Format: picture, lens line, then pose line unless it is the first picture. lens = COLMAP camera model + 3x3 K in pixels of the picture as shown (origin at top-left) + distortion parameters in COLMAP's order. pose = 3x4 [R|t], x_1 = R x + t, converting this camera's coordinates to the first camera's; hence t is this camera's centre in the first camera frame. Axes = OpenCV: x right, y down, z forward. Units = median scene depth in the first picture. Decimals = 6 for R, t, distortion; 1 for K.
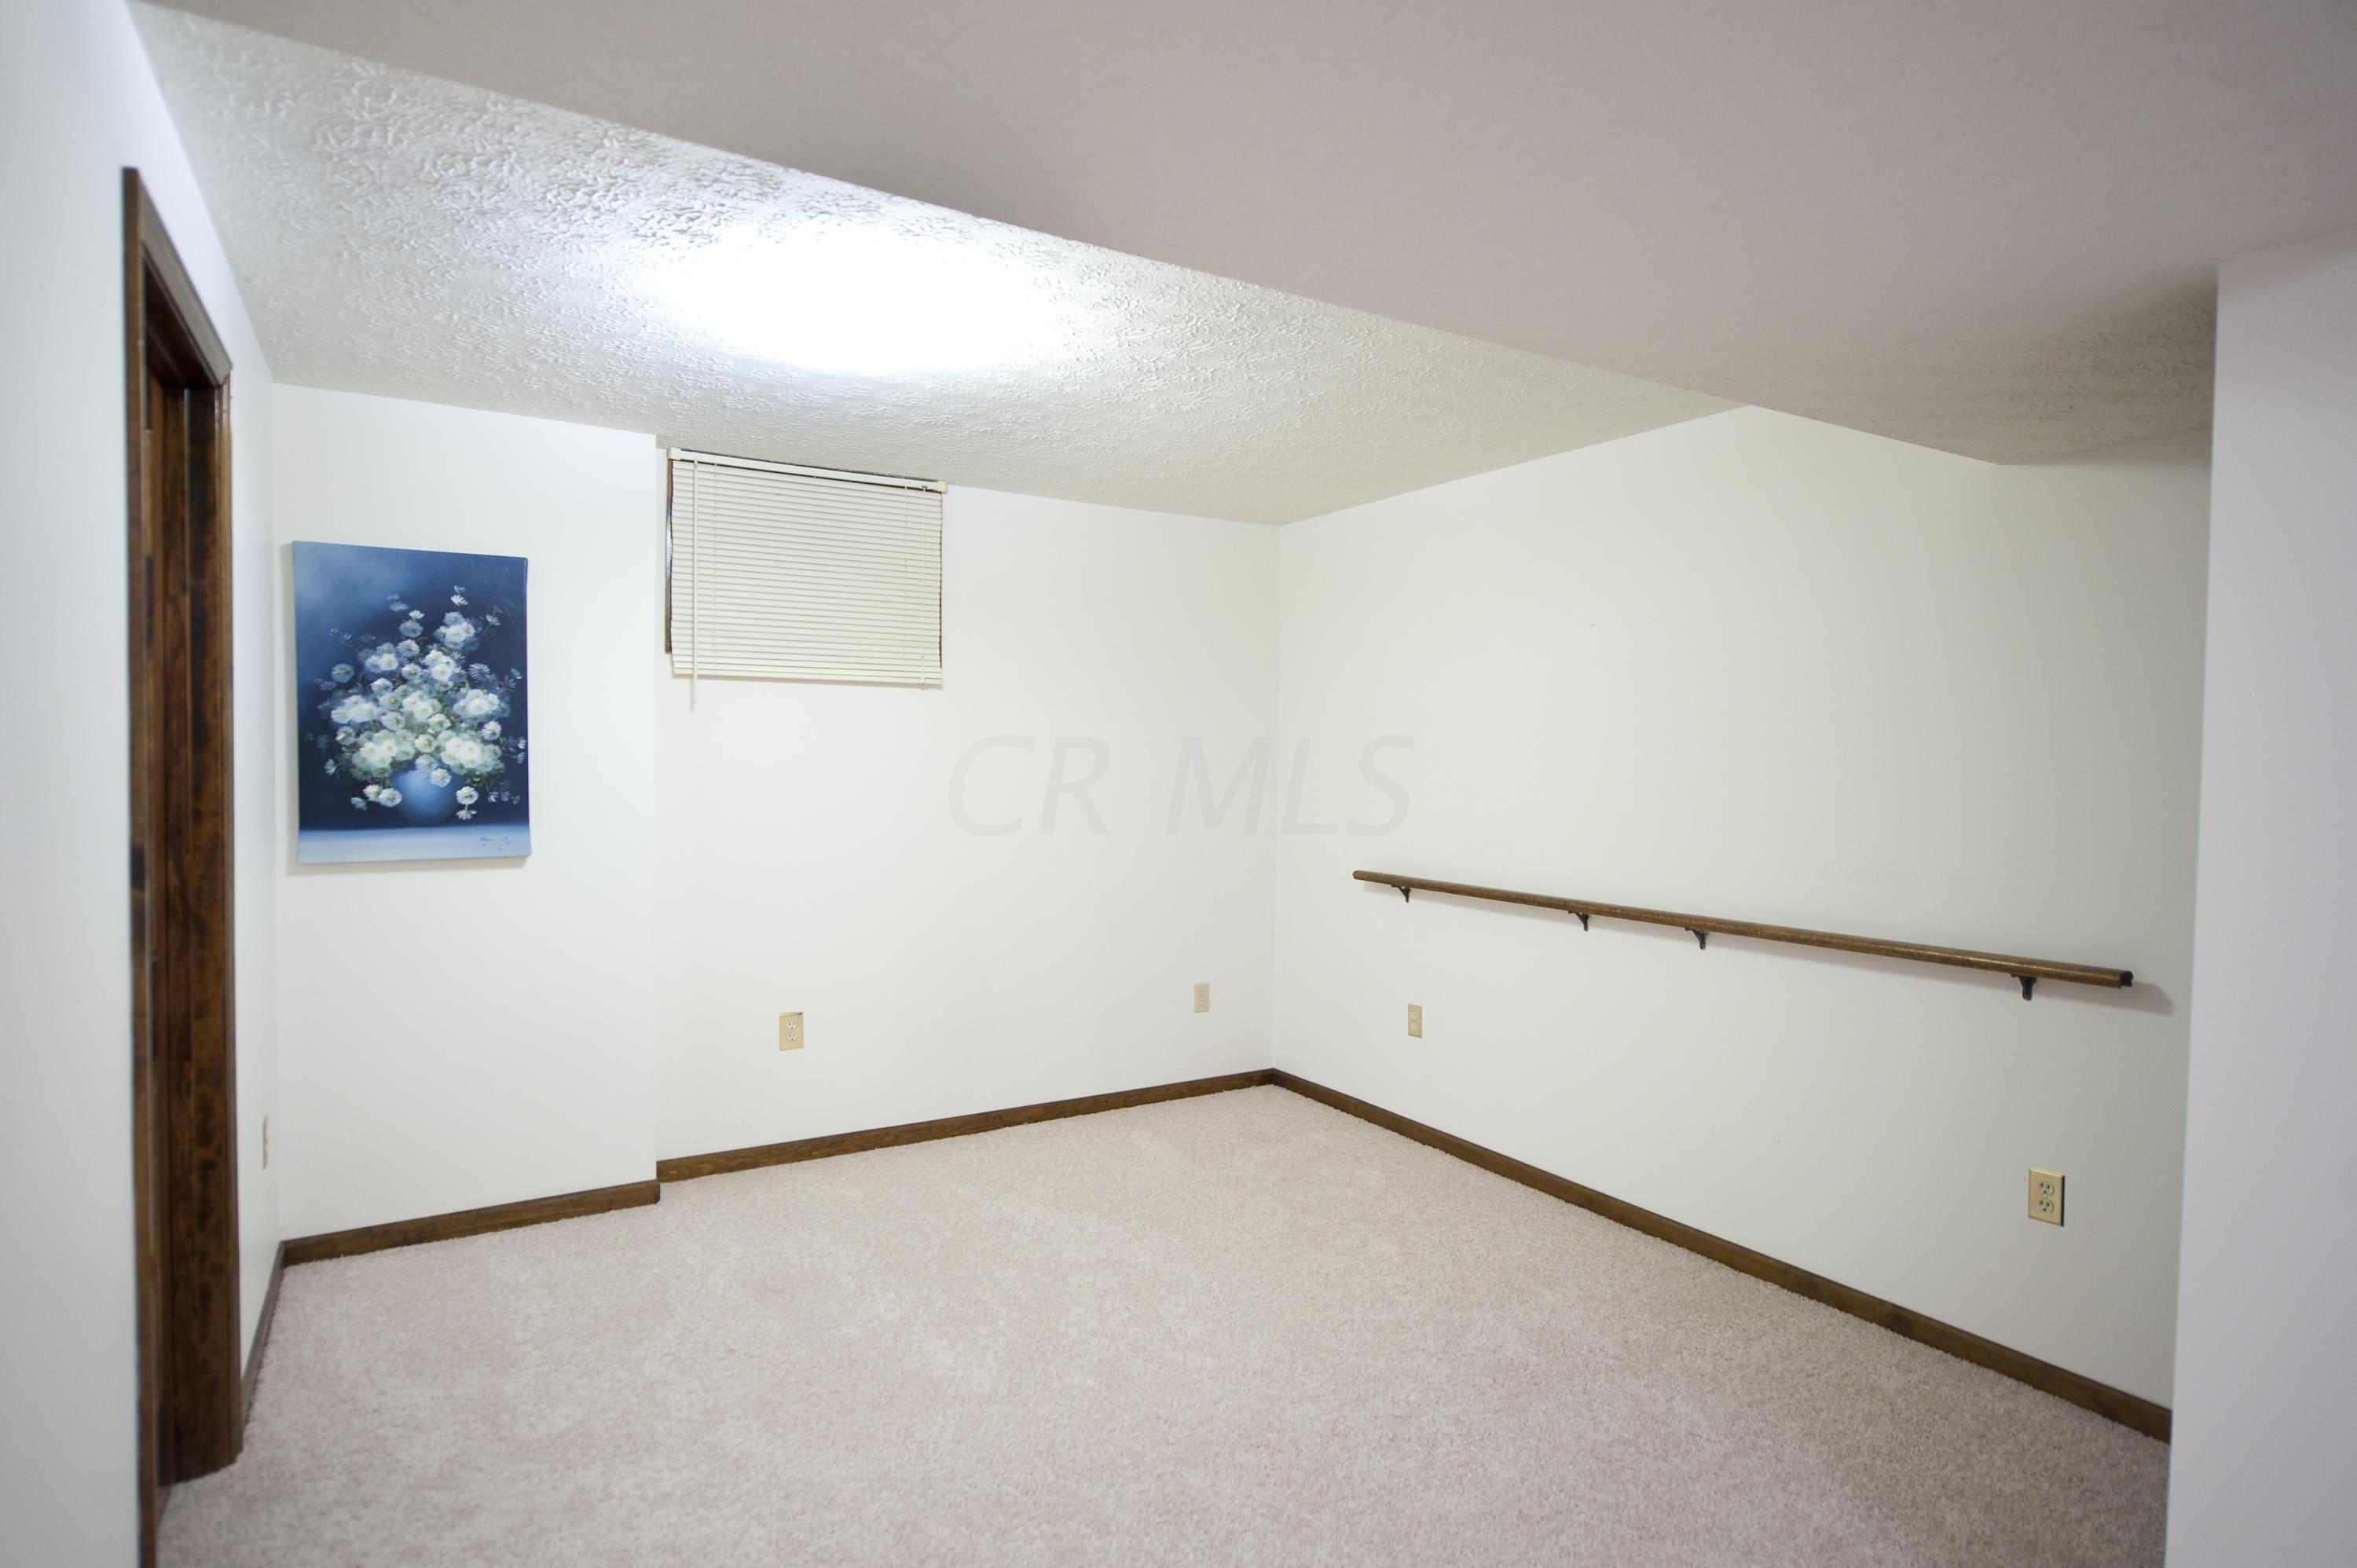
lens RADIAL K [[1254.6, 0, 1189.1], [0, 1254.6, 788.4], [0, 0, 1]] dist [-0.006314, -0.000377]
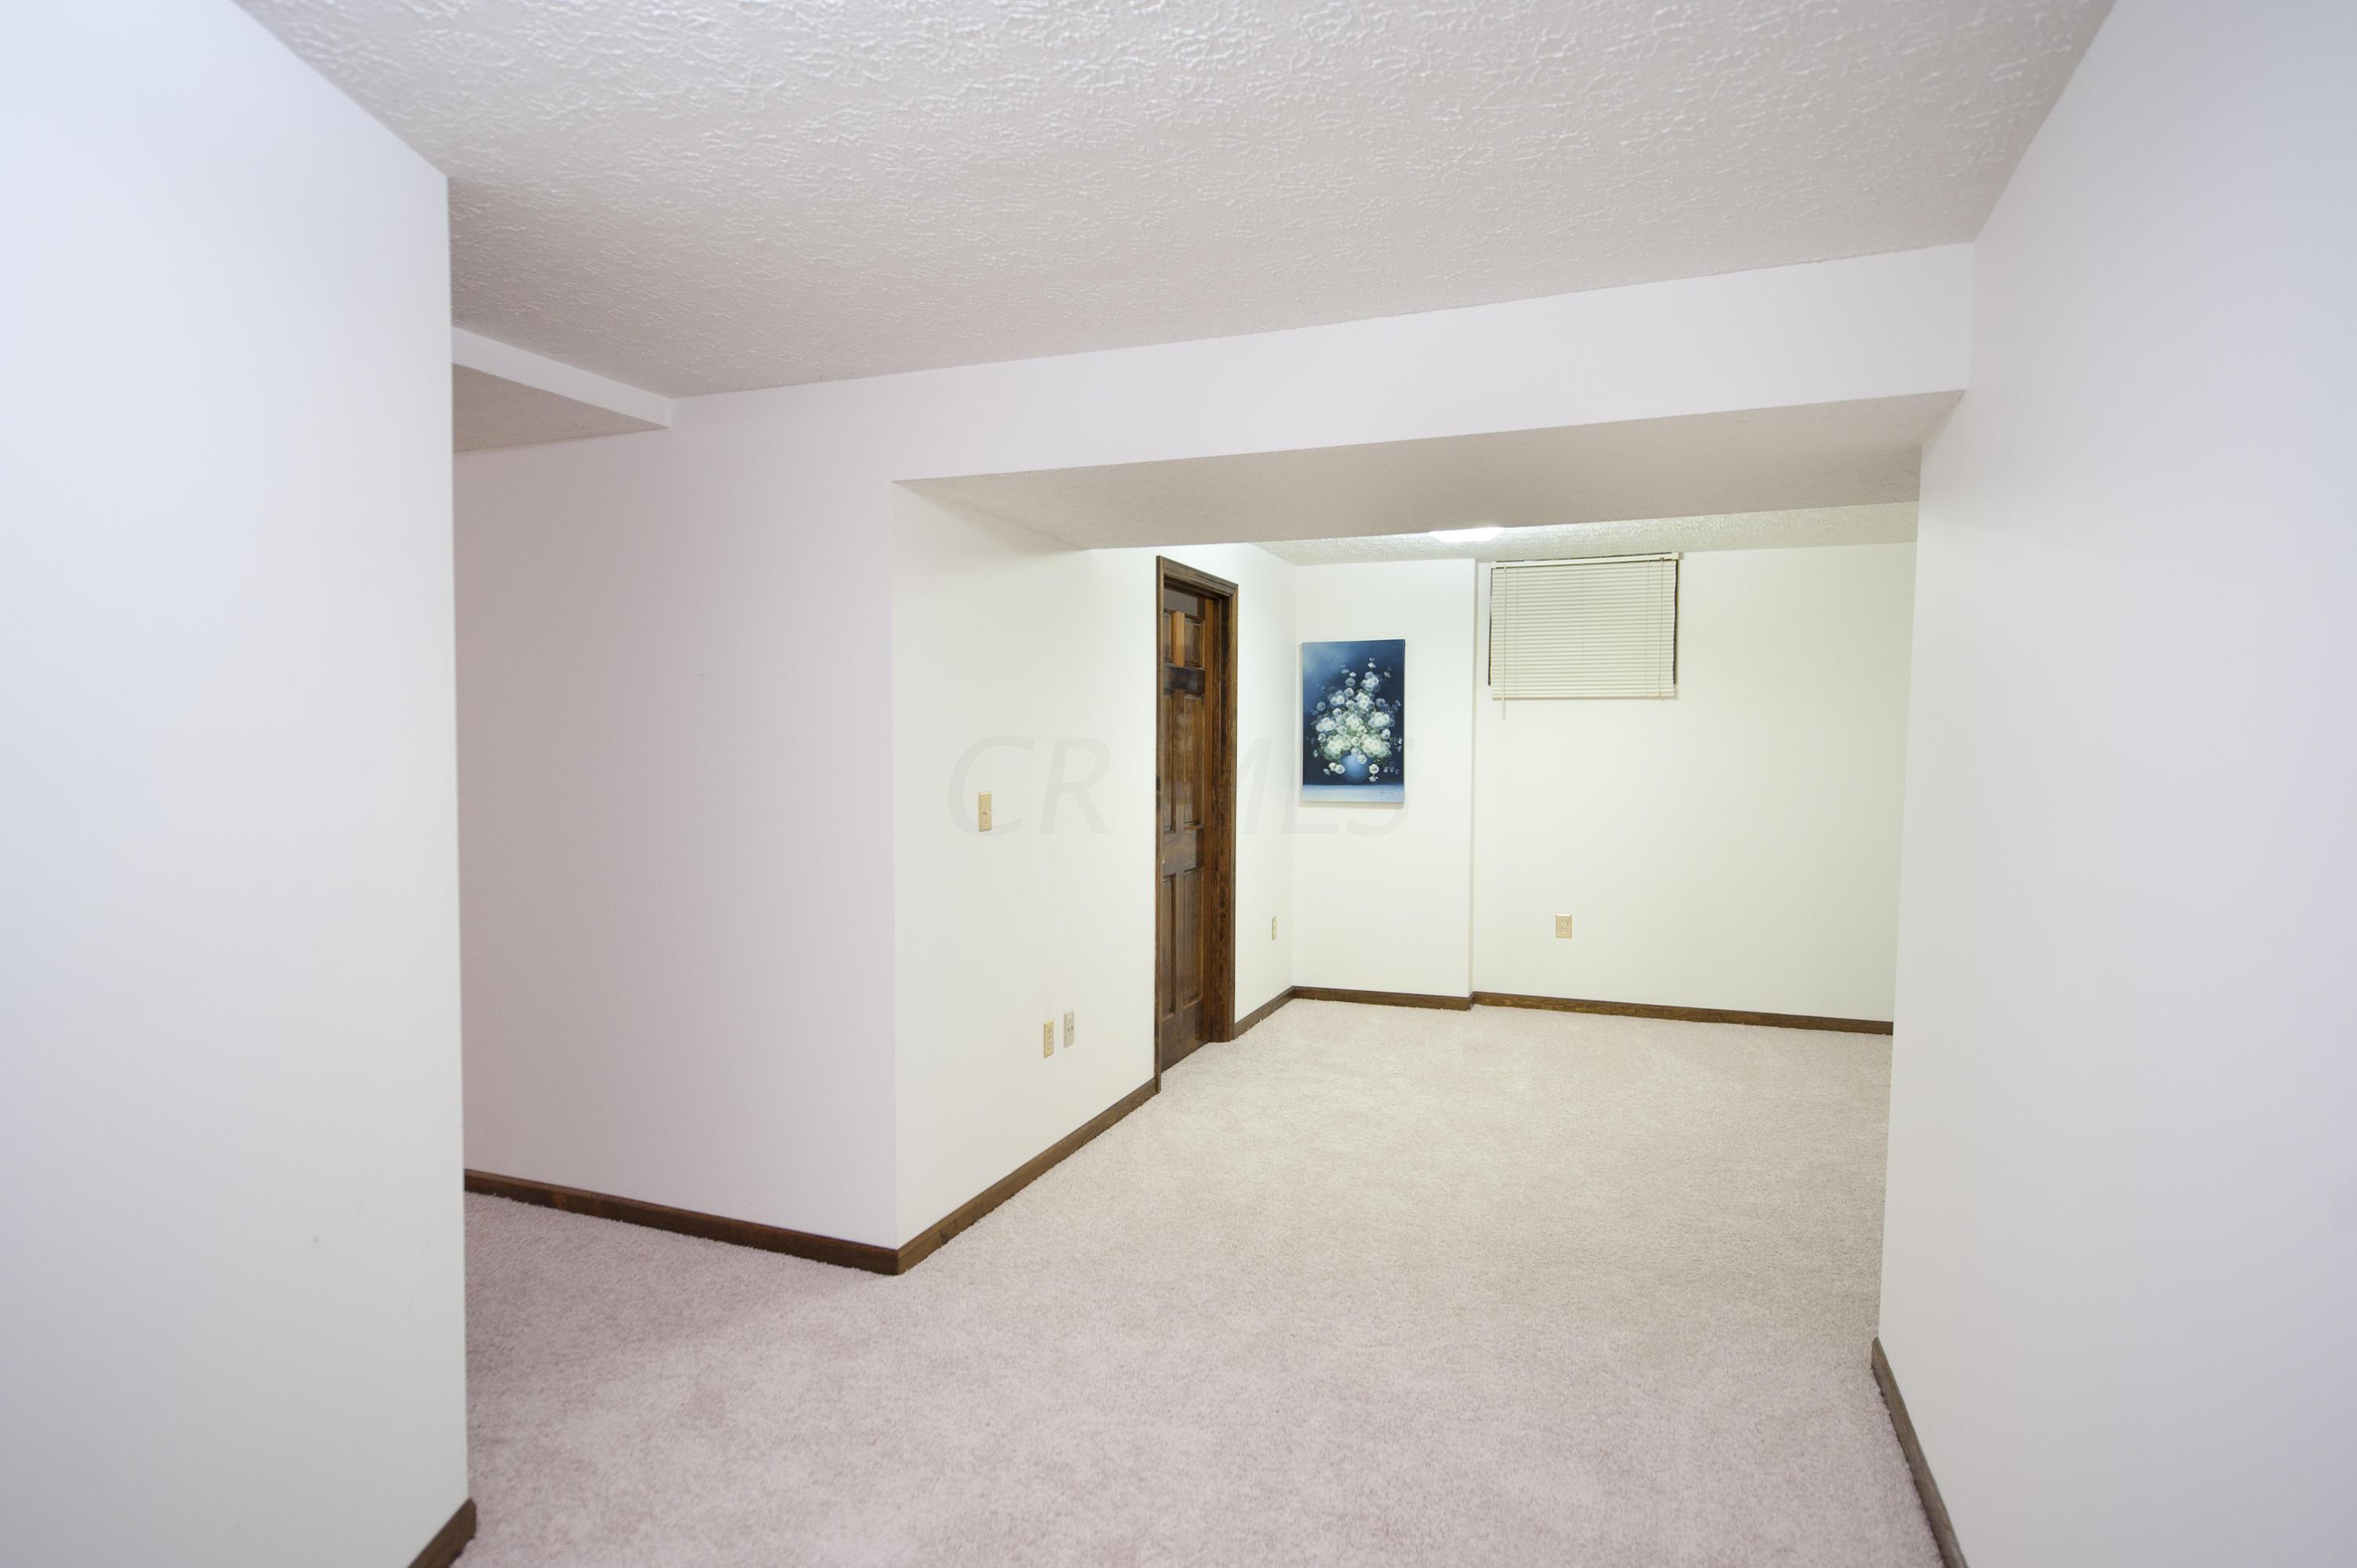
lens RADIAL K [[1254.6, 0, 1171.8], [0, 1254.6, 779.7], [0, 0, 1]] dist [-0.006314, -0.000377]
pose [[0.603043, 0.017455, -0.797518, 0.758248], [-0.018843, 0.999793, 0.007634, 0.013574], [0.797486, 0.010424, 0.603247, -0.385533]]
